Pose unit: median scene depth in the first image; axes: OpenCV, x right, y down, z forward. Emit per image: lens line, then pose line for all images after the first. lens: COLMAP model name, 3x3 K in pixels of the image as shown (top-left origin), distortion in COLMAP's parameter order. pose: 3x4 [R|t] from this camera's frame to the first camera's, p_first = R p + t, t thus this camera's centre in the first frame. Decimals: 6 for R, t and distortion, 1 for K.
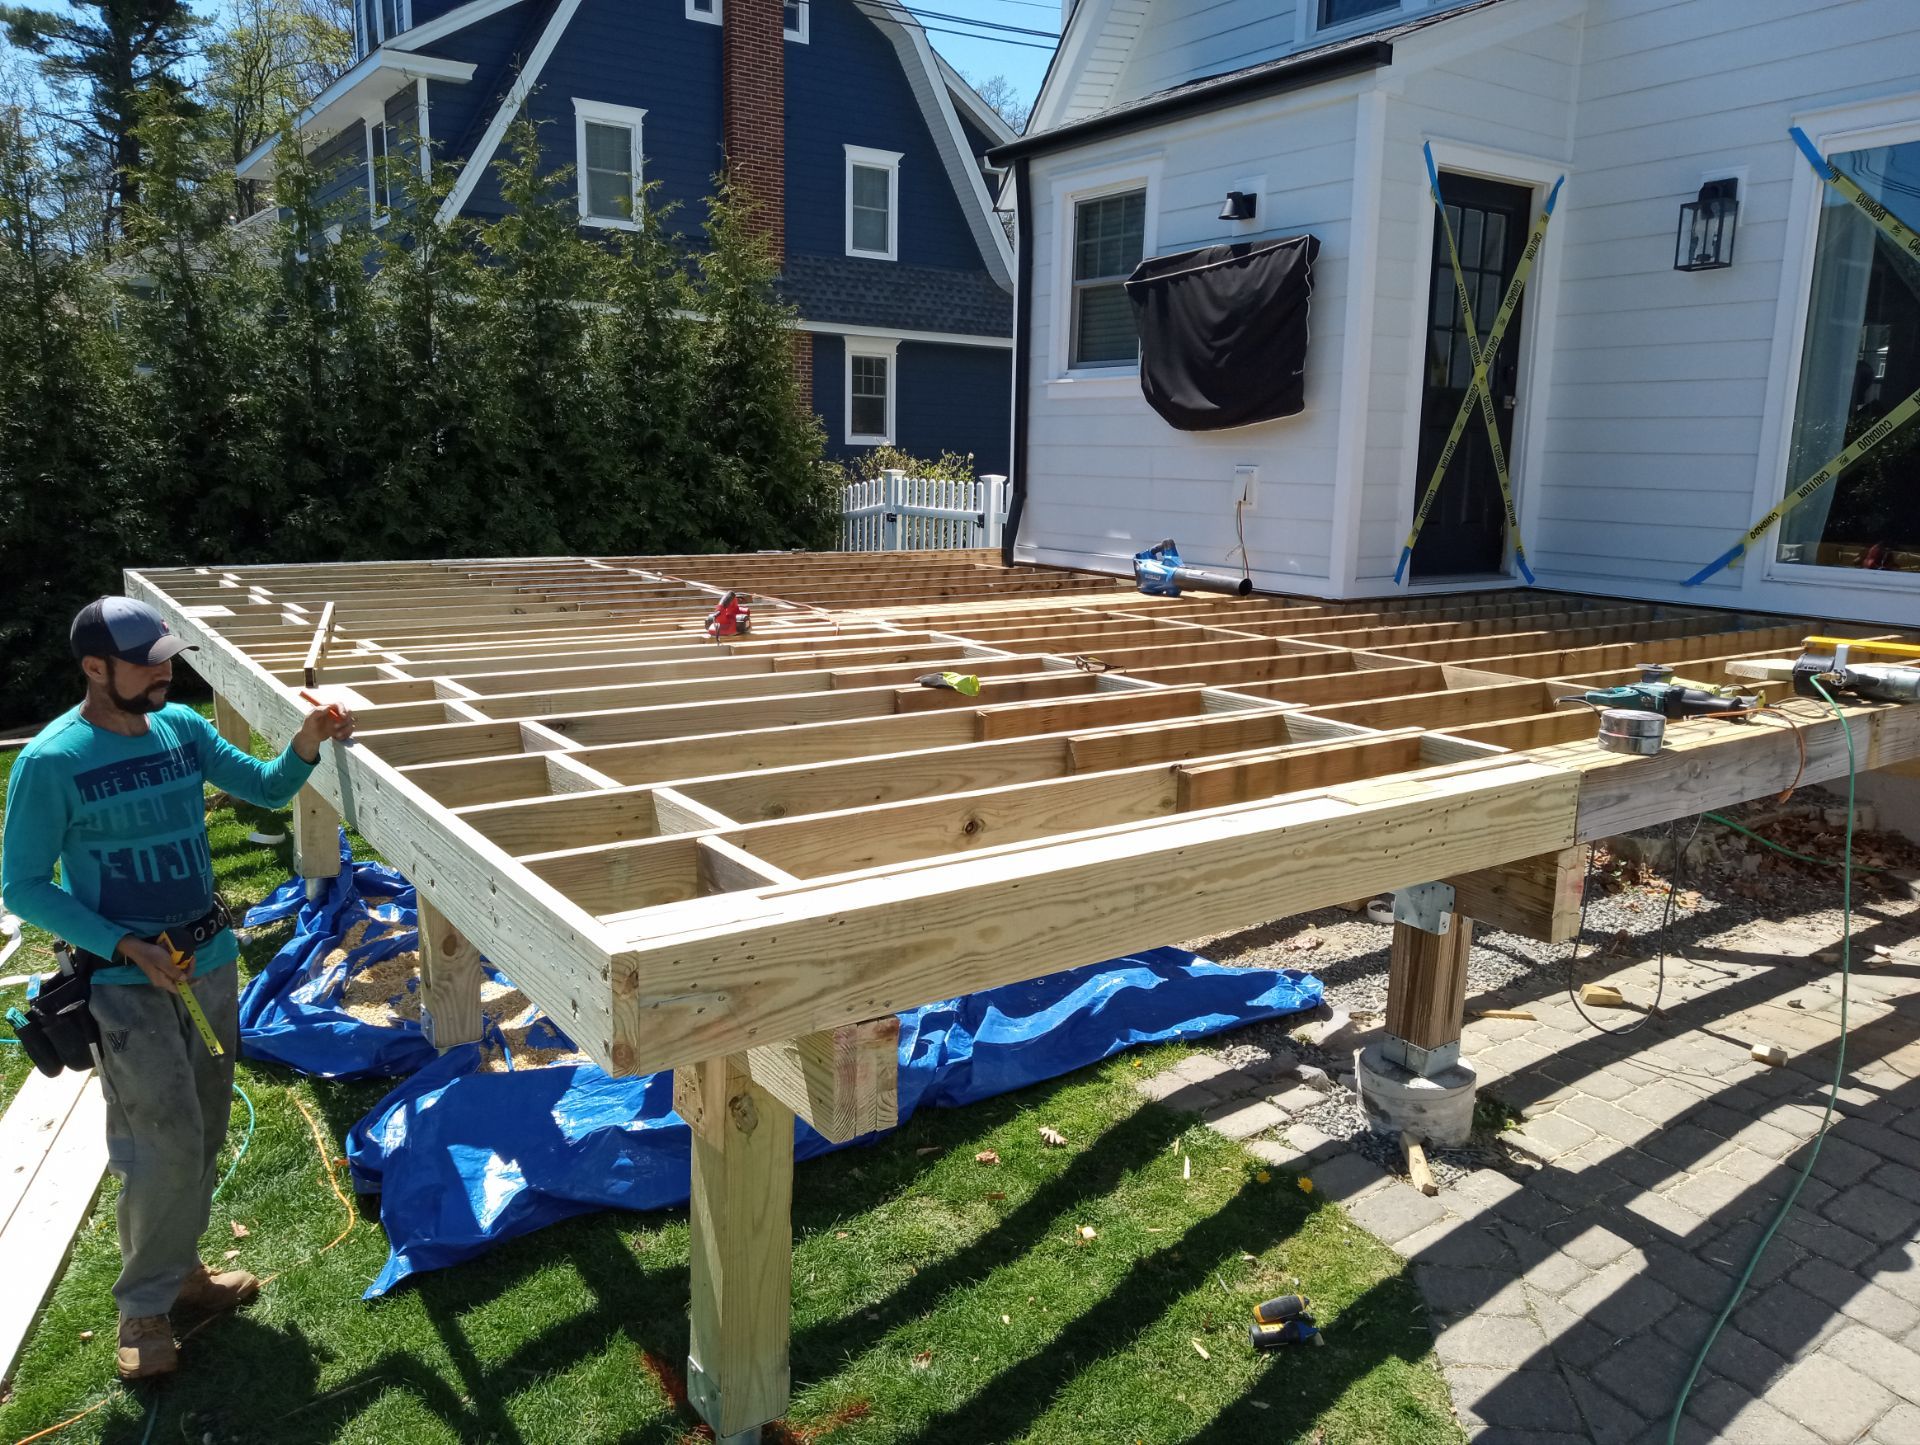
lens RADIAL K [[1405.3, 0, 968.4], [0, 1405.3, 724.7], [0, 0, 1]] dist [0.025890, -0.015670]
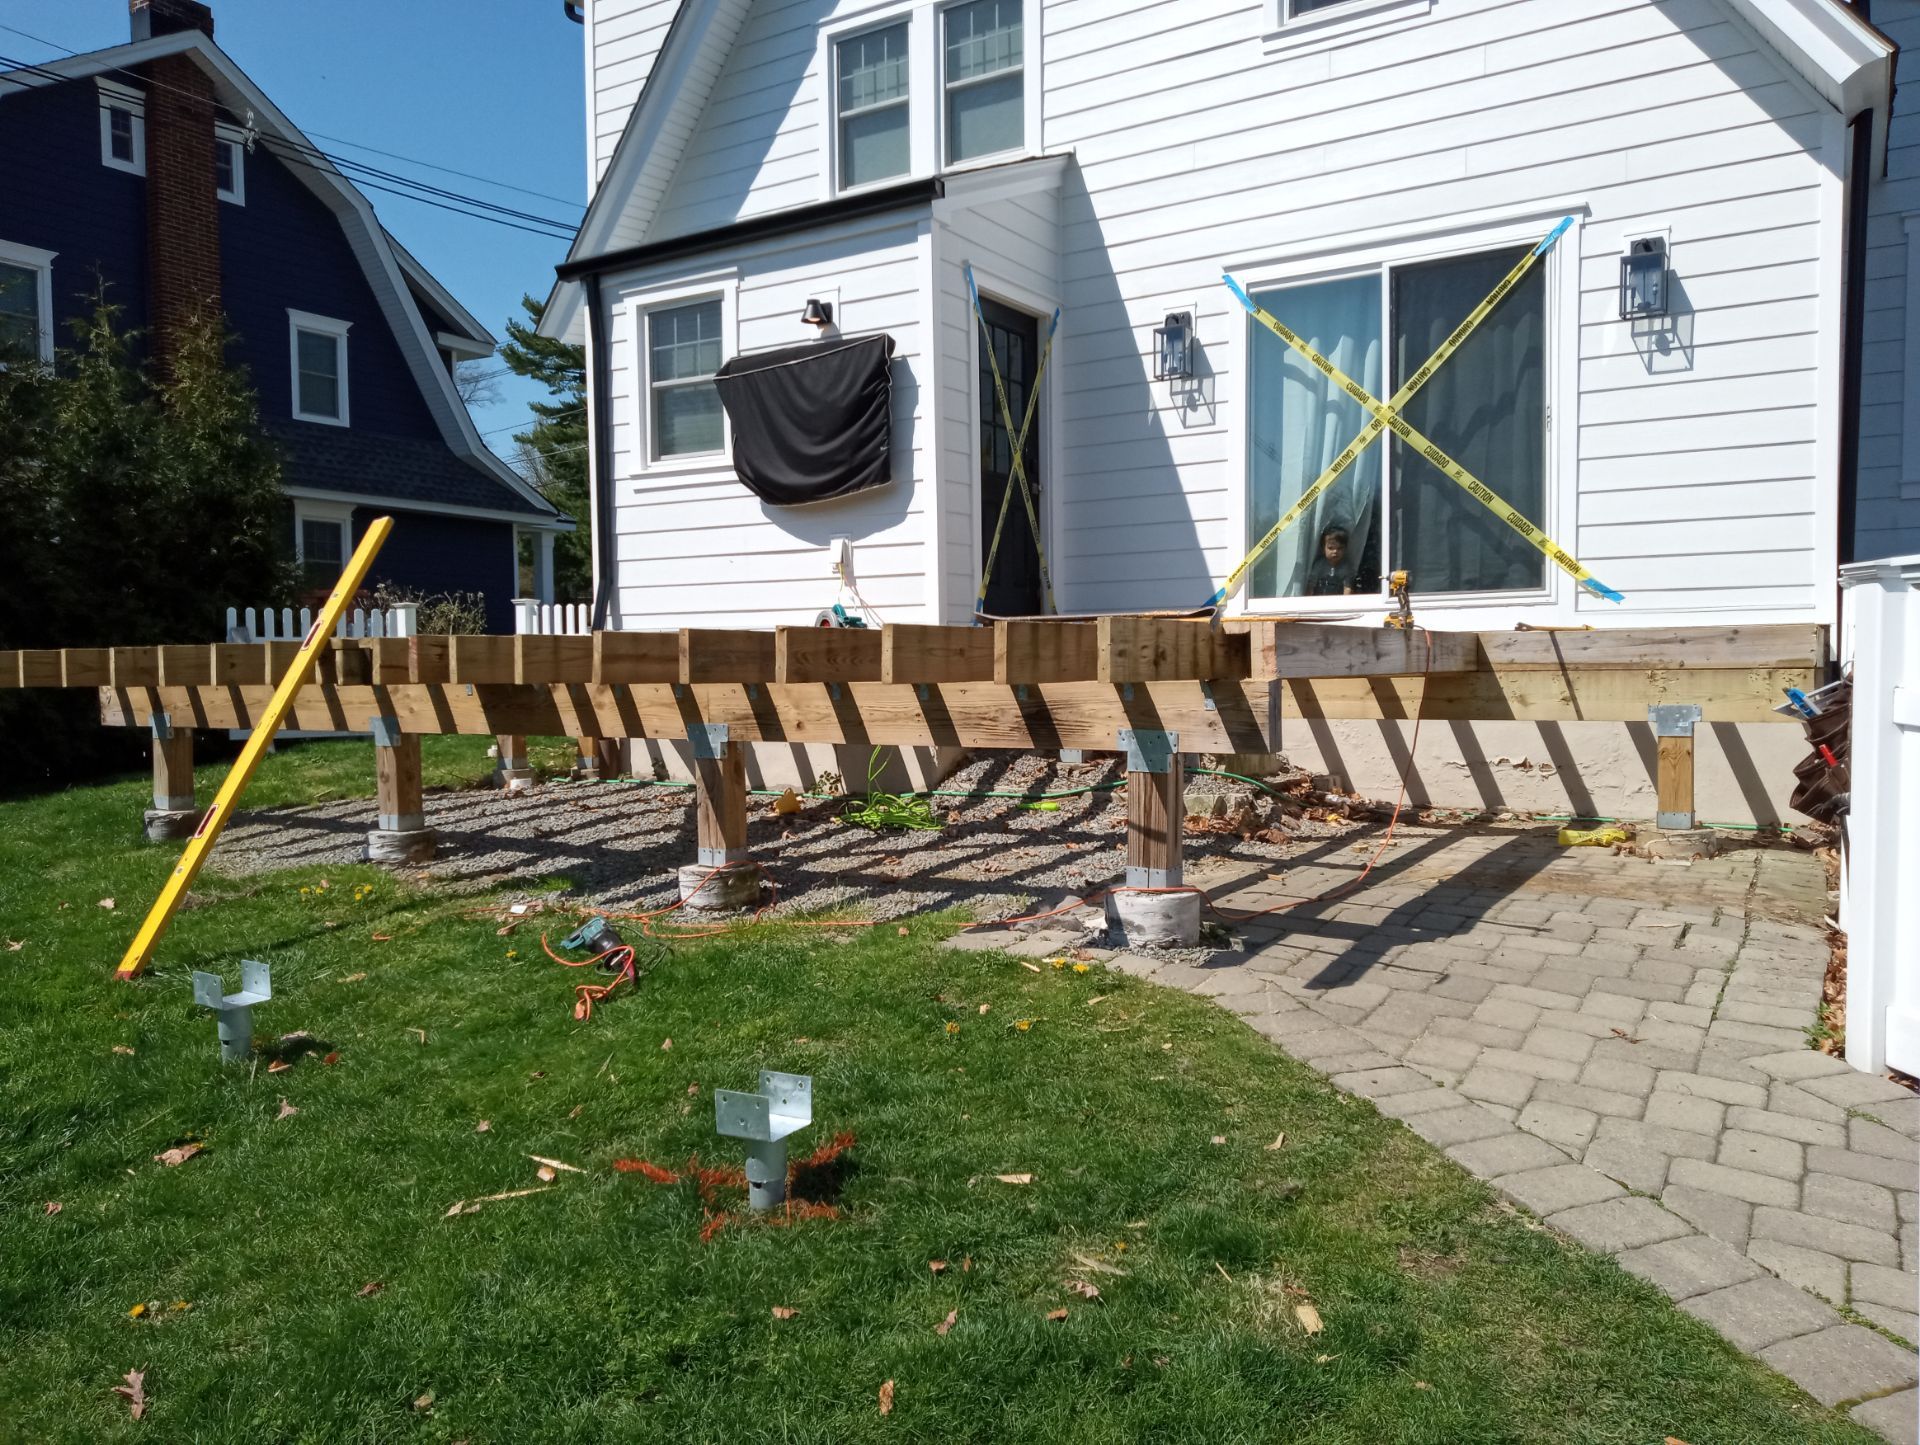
lens RADIAL K [[1405.3, 0, 954.9], [0, 1405.3, 720.3], [0, 0, 1]] dist [0.025890, -0.015670]
pose [[0.920569, -0.043833, 0.388114, -0.090937], [0.101559, 0.986366, -0.129488, 0.067444], [-0.377146, 0.158619, 0.912470, -0.025475]]
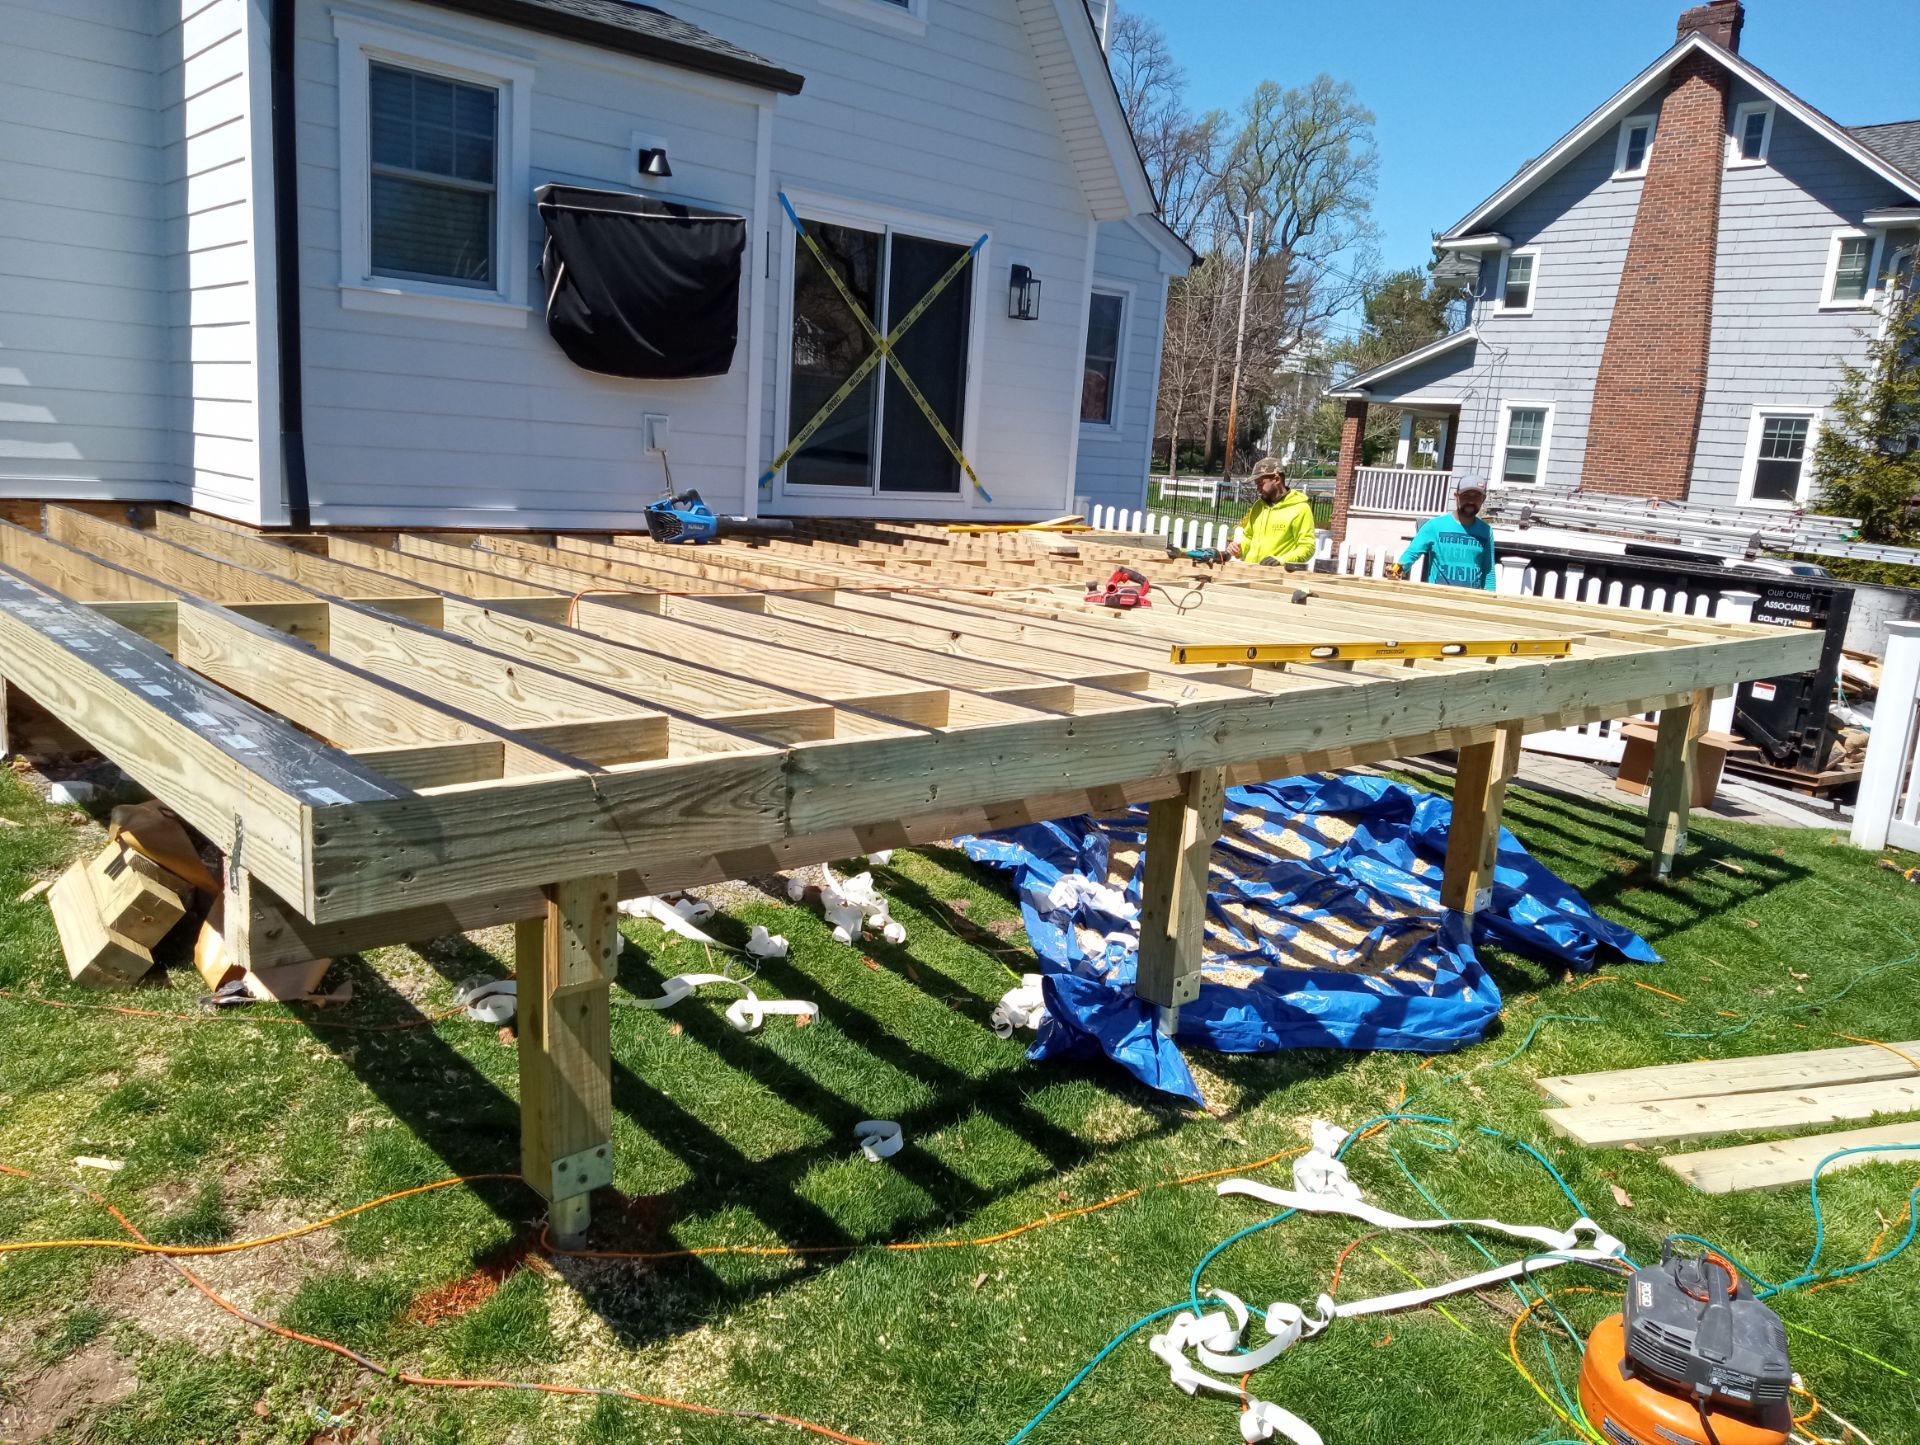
lens RADIAL K [[1405.3, 0, 960.0], [0, 1405.3, 725.9], [0, 0, 1]] dist [0.025890, -0.015670]
pose [[-0.128556, -0.226173, 0.965567, -0.496294], [0.118842, 0.963116, 0.241422, -0.105277], [-0.984556, 0.145786, -0.096935, 0.507433]]
